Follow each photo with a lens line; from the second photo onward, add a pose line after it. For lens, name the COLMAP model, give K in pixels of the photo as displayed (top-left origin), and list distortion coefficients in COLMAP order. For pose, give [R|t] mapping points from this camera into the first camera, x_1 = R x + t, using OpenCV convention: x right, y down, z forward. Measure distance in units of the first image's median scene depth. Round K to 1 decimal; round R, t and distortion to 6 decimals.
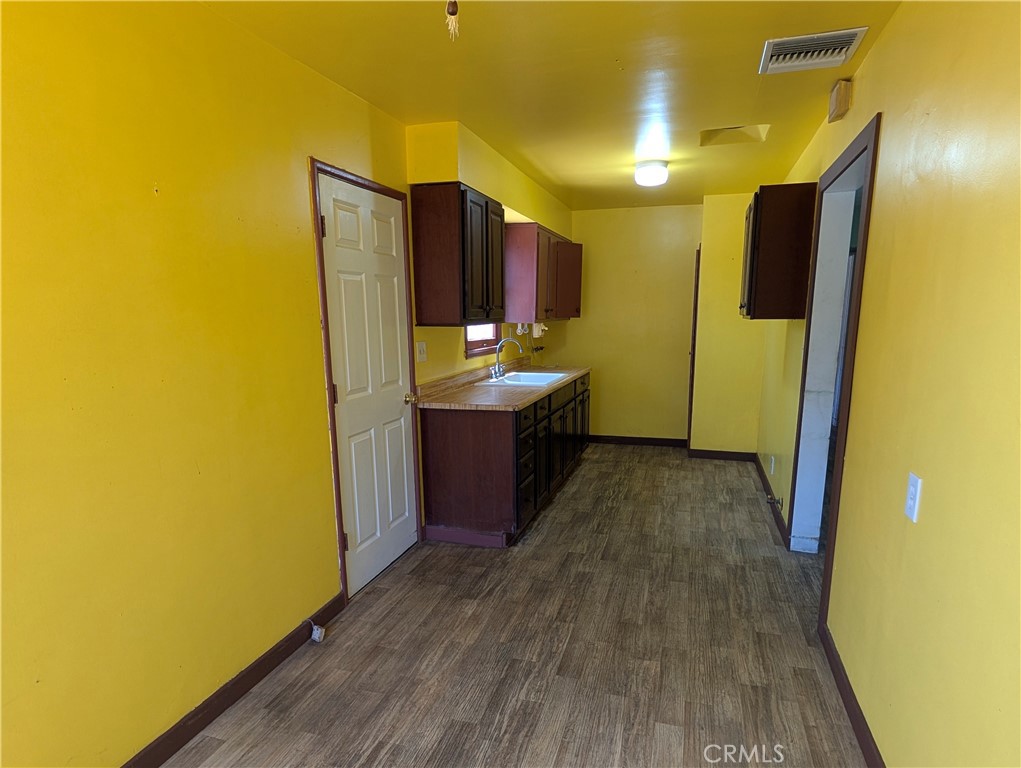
lens RADIAL K [[607.9, 0, 508.6], [0, 607.9, 438.4], [0, 0, 1]] dist [-0.001827, -0.000222]
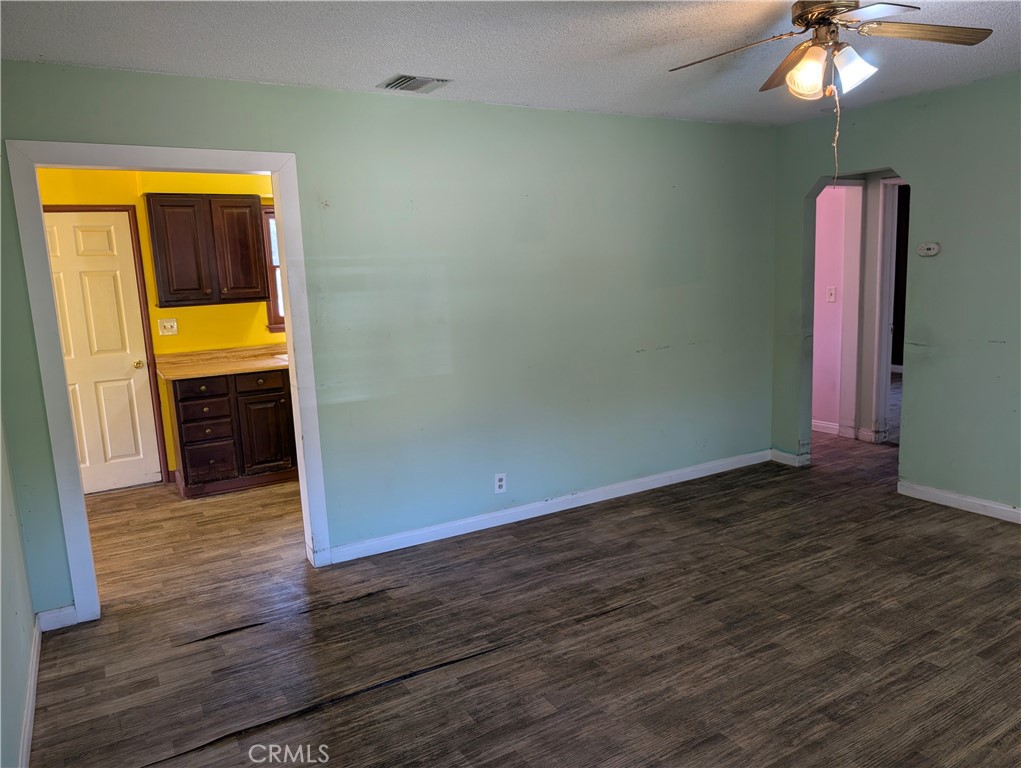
lens RADIAL K [[733.7, 0, 510.5], [0, 733.7, 384.0], [0, 0, 1]] dist [0.023794, -0.009549]
pose [[0.735403, 0.079075, -0.673000, 1.502132], [-0.104560, 0.994515, 0.002597, -0.114050], [0.669514, 0.068459, 0.739638, 0.403361]]
